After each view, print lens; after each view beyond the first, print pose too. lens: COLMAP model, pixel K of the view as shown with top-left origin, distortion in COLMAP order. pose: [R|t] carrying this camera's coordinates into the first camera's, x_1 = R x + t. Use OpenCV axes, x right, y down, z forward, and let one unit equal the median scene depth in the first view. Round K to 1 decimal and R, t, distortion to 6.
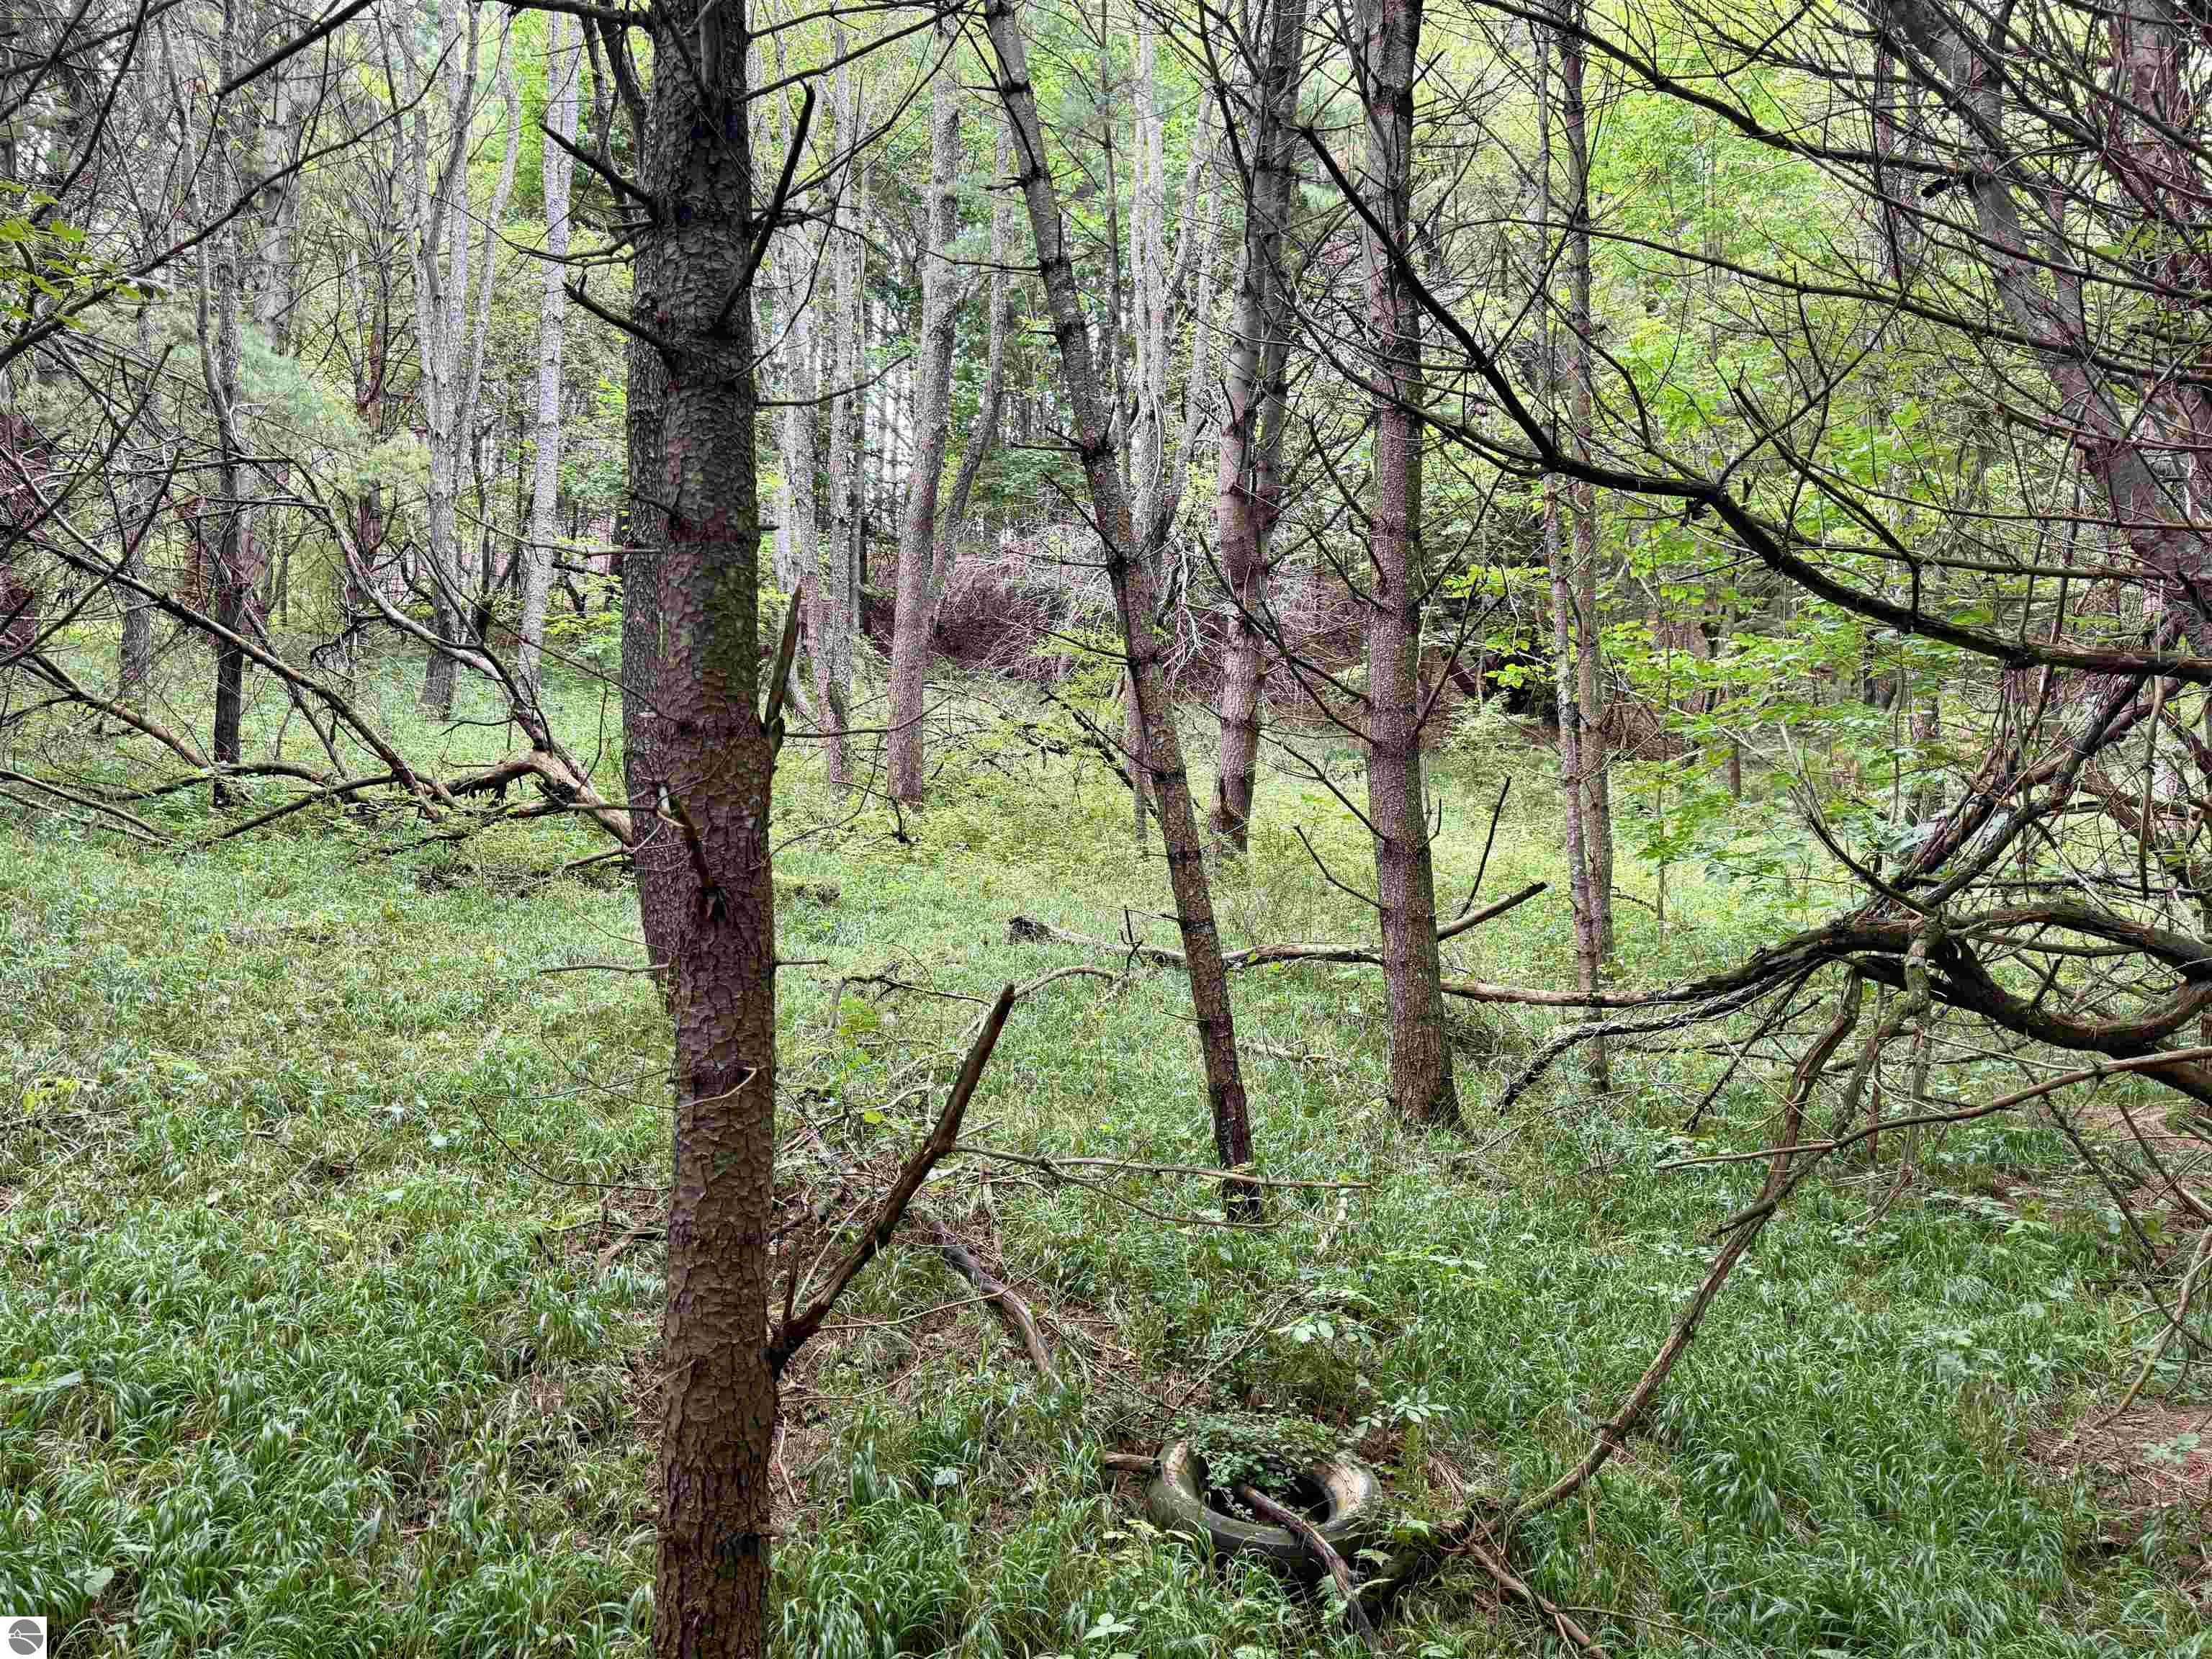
lens RADIAL K [[1521.6, 0, 1102.7], [0, 1521.6, 830.3], [0, 0, 1]] dist [0.045167, 0.002238]
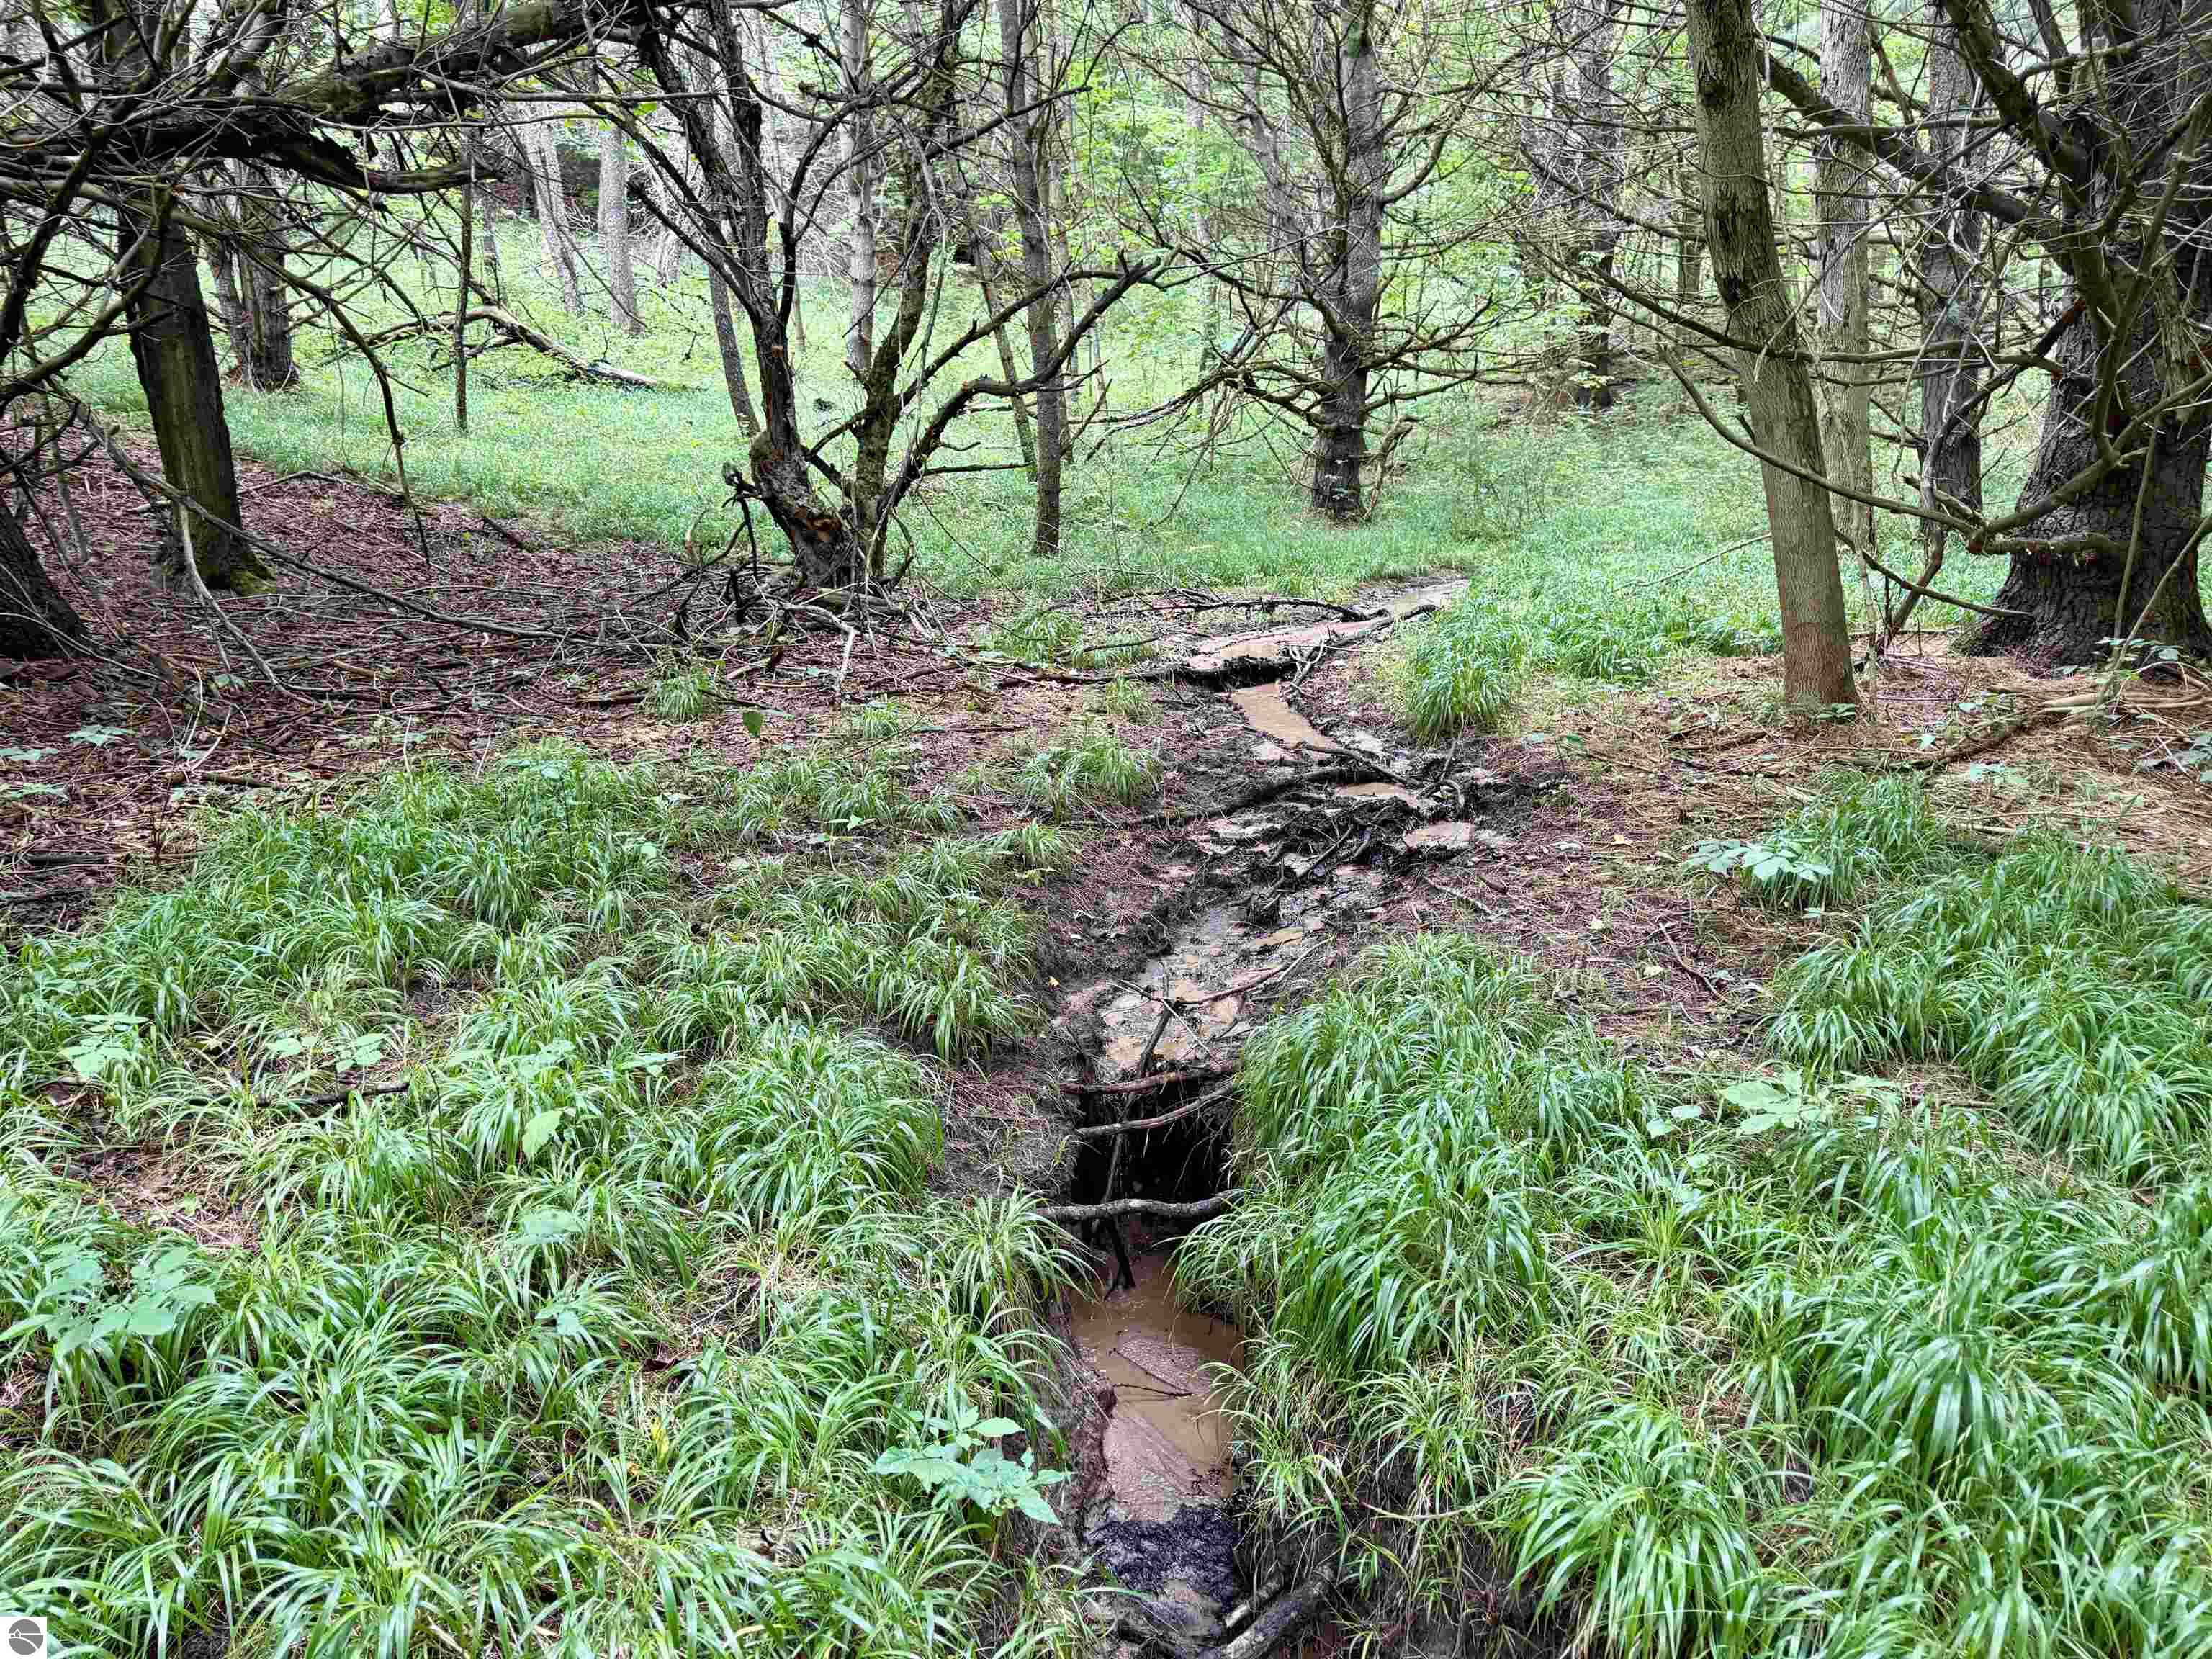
lens RADIAL K [[1521.6, 0, 1101.6], [0, 1521.6, 832.6], [0, 0, 1]] dist [0.045167, 0.002238]
pose [[0.901516, -0.151918, 0.405204, -1.011956], [0.021714, 0.951055, 0.308258, -0.017167], [-0.432201, -0.269101, 0.860690, -1.643539]]
